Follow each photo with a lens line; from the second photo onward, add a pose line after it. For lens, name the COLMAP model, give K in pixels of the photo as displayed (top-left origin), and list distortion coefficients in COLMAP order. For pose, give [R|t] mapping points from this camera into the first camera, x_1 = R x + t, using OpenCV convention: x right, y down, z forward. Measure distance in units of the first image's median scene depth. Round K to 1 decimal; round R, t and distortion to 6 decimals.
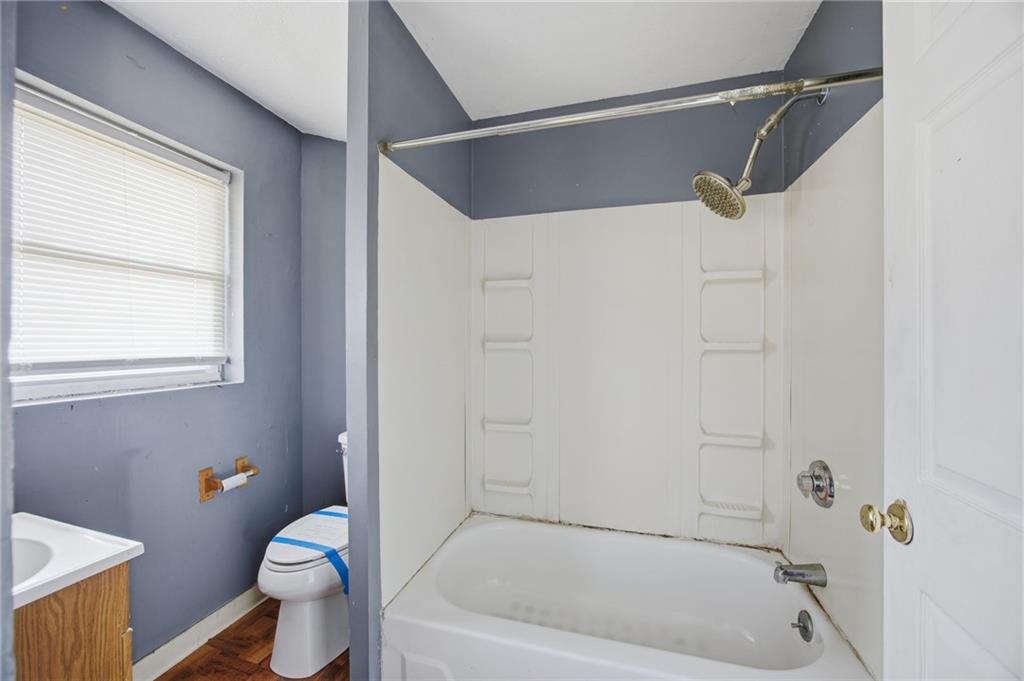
lens RADIAL K [[395.9, 0, 513.4], [0, 395.9, 344.3], [0, 0, 1]] dist [-0.010167, -0.000199]
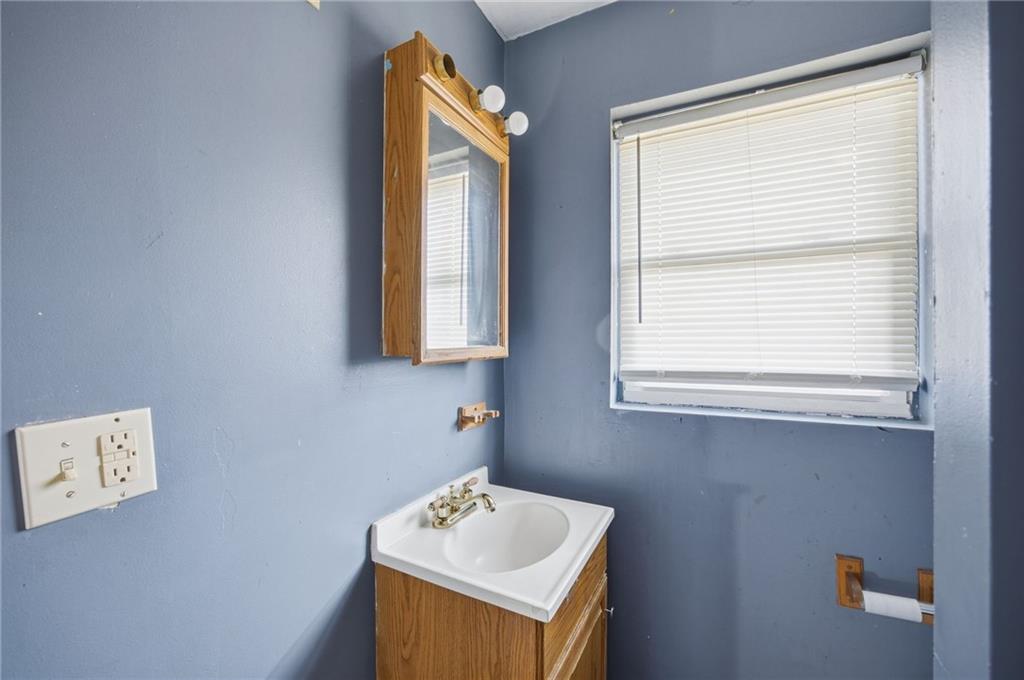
lens RADIAL K [[395.9, 0, 515.7], [0, 395.9, 345.0], [0, 0, 1]] dist [-0.010167, -0.000199]
pose [[-0.176290, 0.006641, -0.984316, -0.079561], [-0.003884, 0.999965, 0.007442, -0.020414], [0.984331, 0.005135, -0.176258, 0.580626]]
